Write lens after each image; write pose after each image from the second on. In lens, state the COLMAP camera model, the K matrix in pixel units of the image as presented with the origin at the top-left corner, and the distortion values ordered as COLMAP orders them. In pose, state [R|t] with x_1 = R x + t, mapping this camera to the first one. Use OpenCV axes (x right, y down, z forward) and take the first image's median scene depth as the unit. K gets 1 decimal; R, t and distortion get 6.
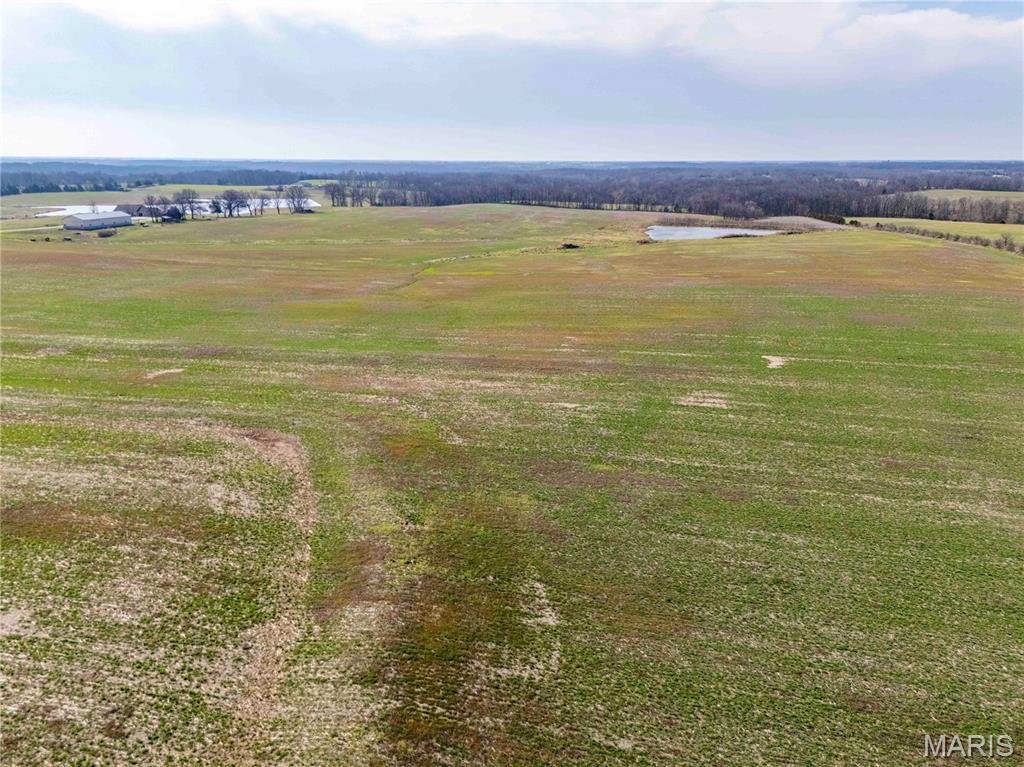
lens RADIAL K [[752.1, 0, 515.7], [0, 752.1, 382.2], [0, 0, 1]] dist [0.076915, -0.070053]
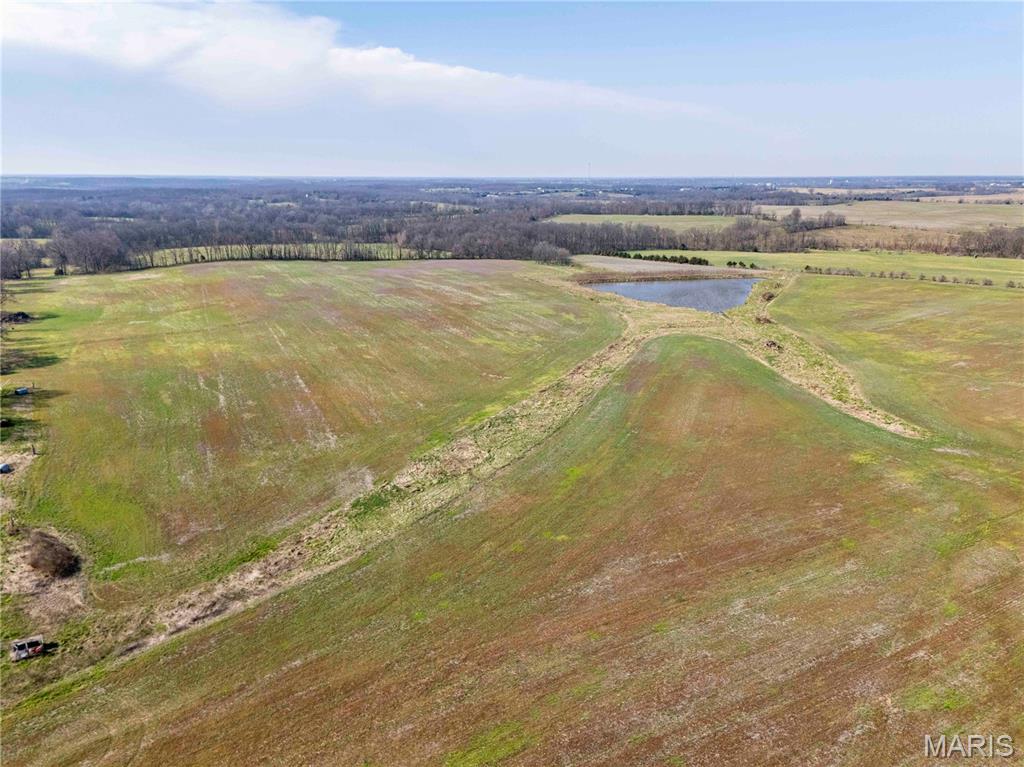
lens RADIAL K [[752.1, 0, 515.7], [0, 752.1, 382.2], [0, 0, 1]] dist [0.076915, -0.070053]
pose [[0.761840, -0.174126, 0.623923, -0.478381], [0.185022, 0.981561, 0.048016, -0.200419], [-0.620779, 0.078859, 0.780010, 0.551794]]
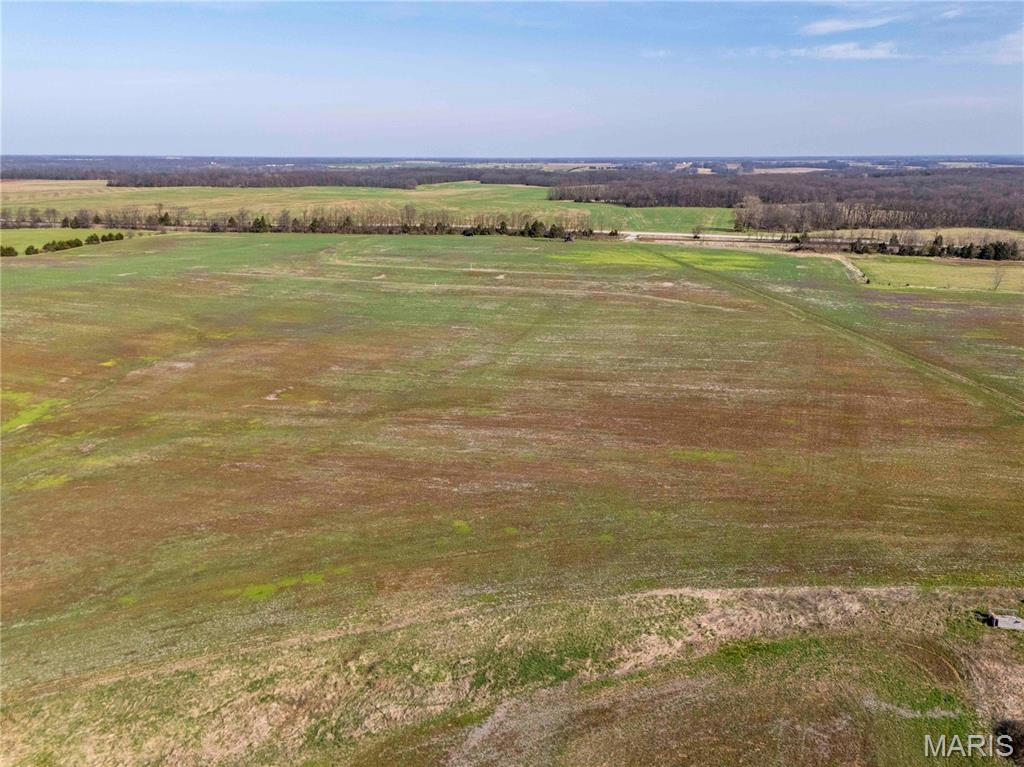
lens RADIAL K [[752.1, 0, 515.7], [0, 752.1, 382.2], [0, 0, 1]] dist [0.076915, -0.070053]
pose [[-0.991359, -0.040925, 0.124626, -0.360238], [0.033996, 0.837464, 0.545434, -0.309577], [-0.126691, 0.544958, -0.828837, 0.934204]]
